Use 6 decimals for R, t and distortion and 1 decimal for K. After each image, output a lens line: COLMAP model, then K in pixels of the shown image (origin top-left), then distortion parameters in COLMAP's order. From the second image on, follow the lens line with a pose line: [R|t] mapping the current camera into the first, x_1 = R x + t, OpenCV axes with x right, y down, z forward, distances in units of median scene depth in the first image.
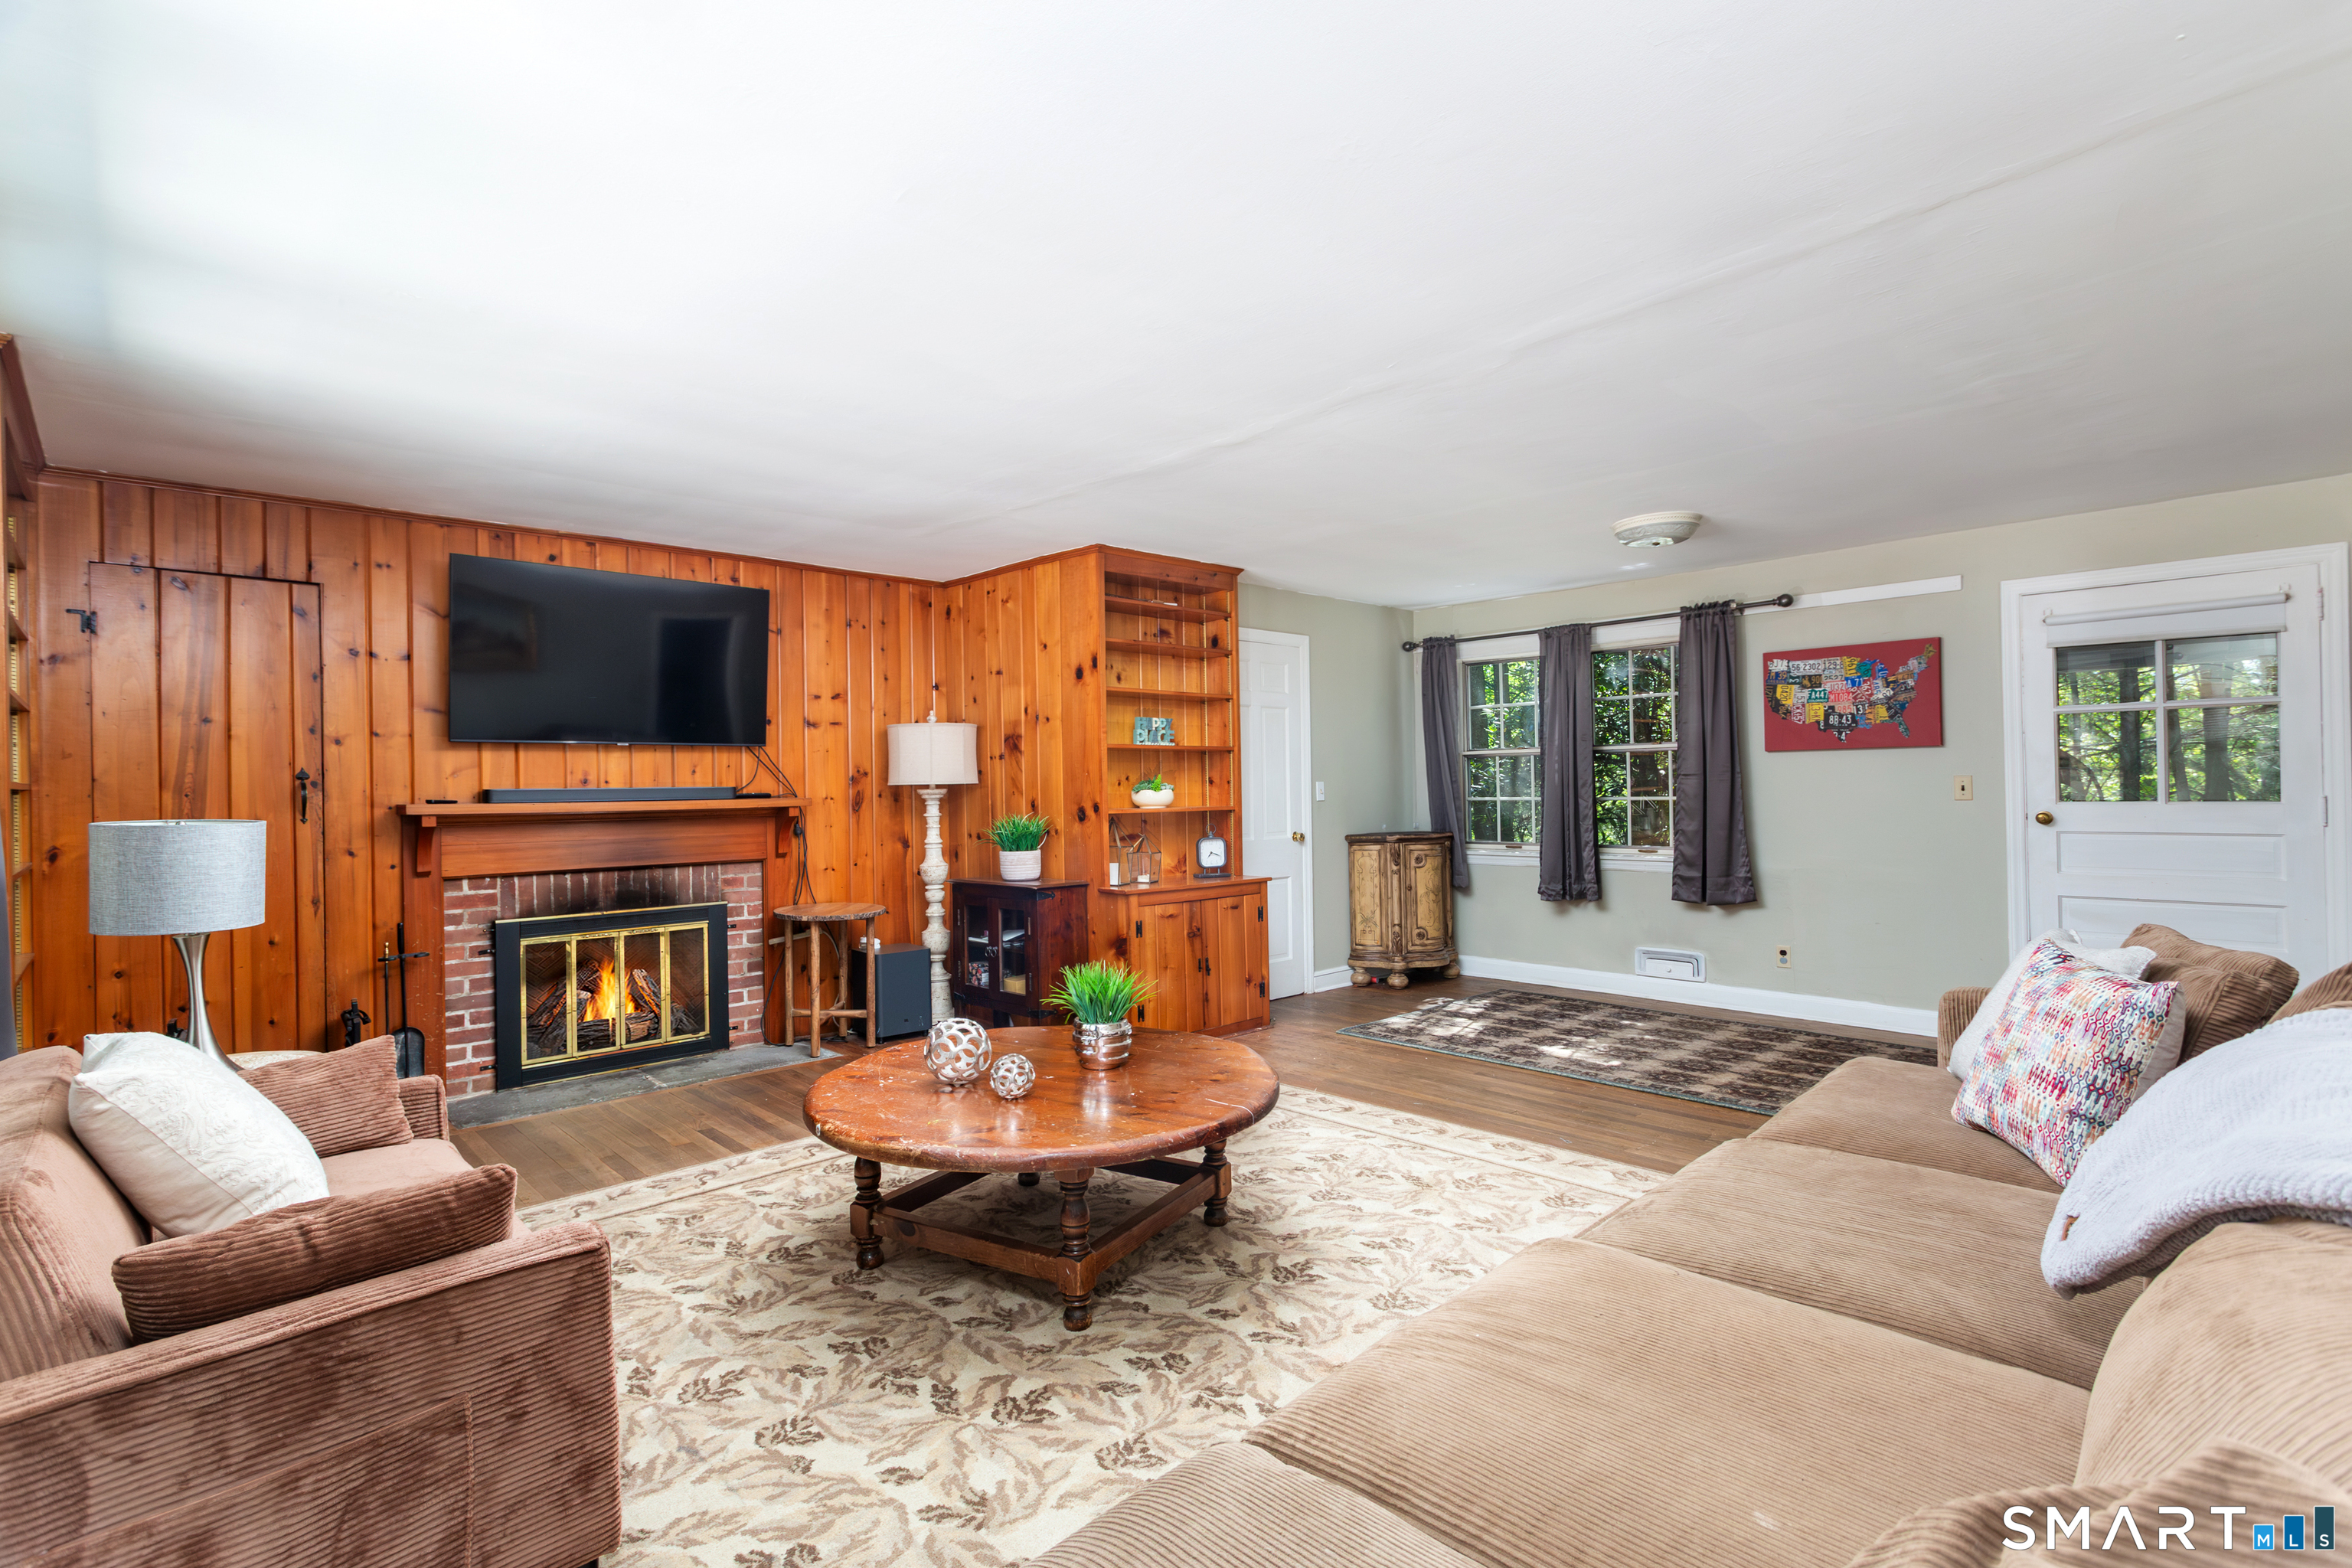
lens RADIAL K [[1110.1, 0, 1166.9], [0, 1110.1, 782.8], [0, 0, 1]] dist [0.000604, 0.000874]
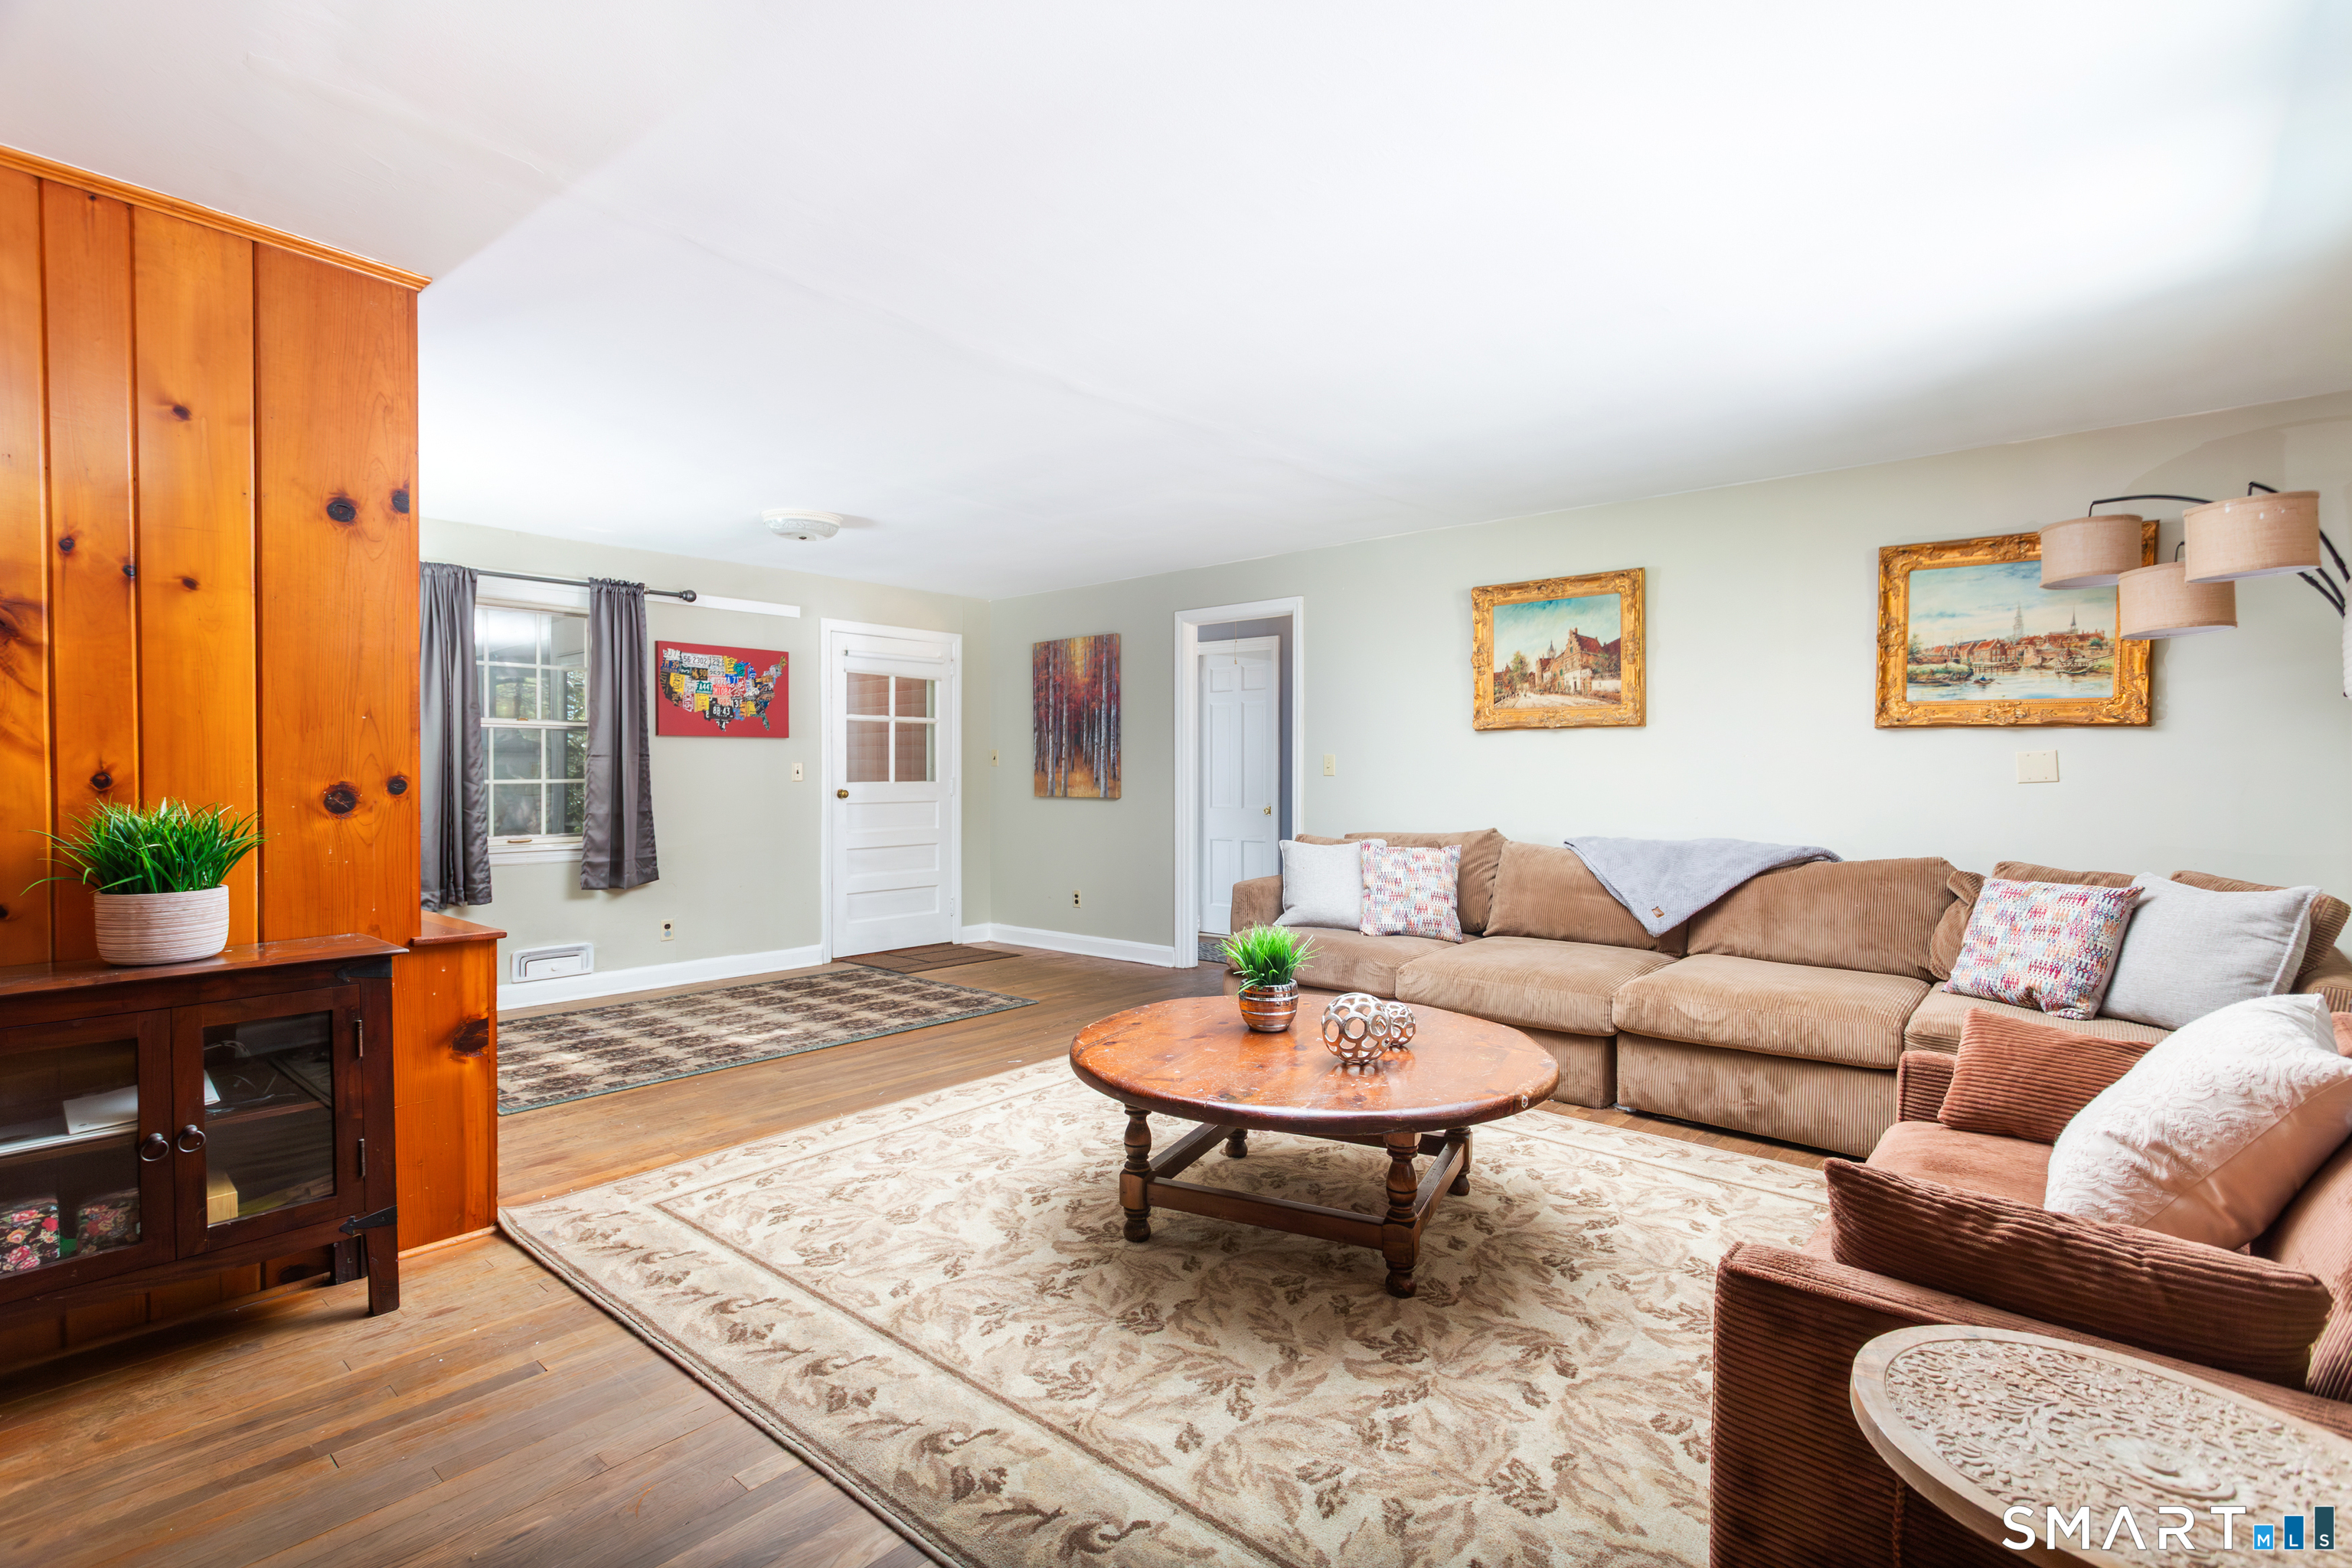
lens RADIAL K [[1113.1, 0, 1178.7], [0, 1113.1, 784.5], [0, 0, 1]] dist [0.000706, 0.000264]
pose [[-0.105814, 0.003561, 0.994380, -0.664074], [-0.000461, 0.999993, -0.003630, 0.025966], [-0.994386, -0.000843, -0.105812, 0.756265]]
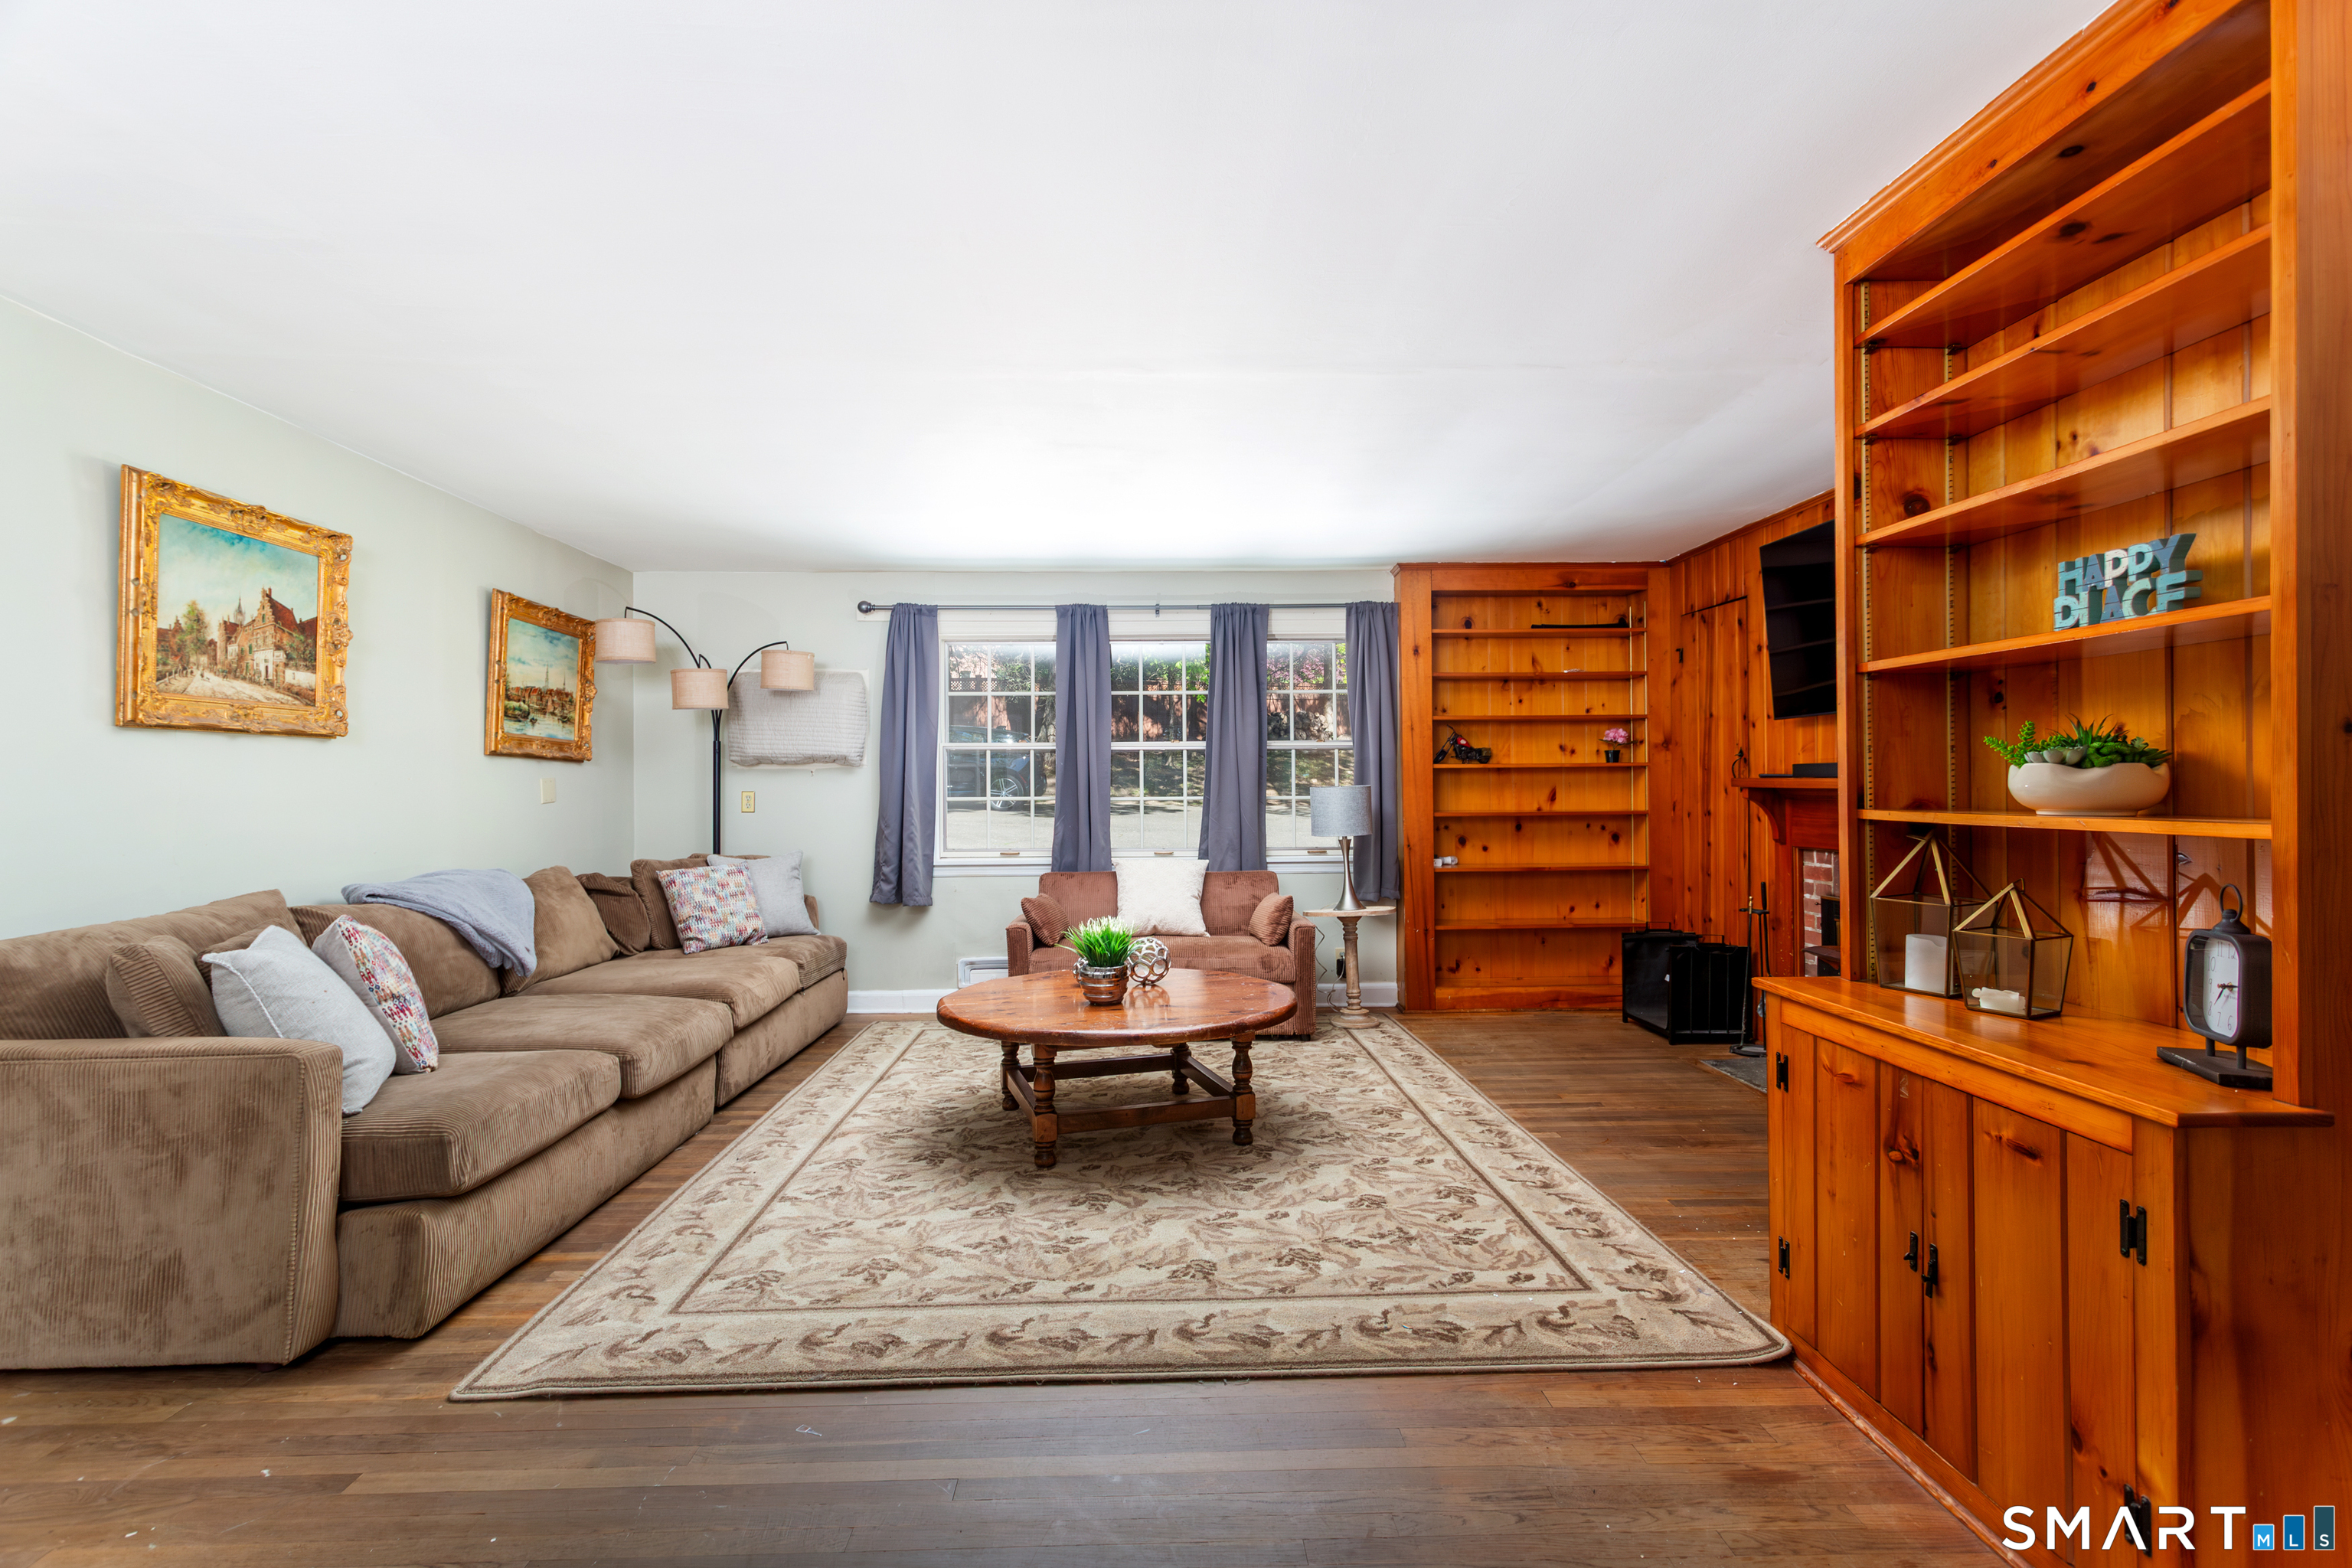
lens RADIAL K [[1110.1, 0, 1166.9], [0, 1110.1, 782.8], [0, 0, 1]] dist [0.000604, 0.000874]
pose [[-0.662700, 0.017575, -0.748678, 0.510333], [0.019165, 0.999795, 0.006506, 0.005784], [0.748639, -0.010037, -0.662901, 1.183823]]
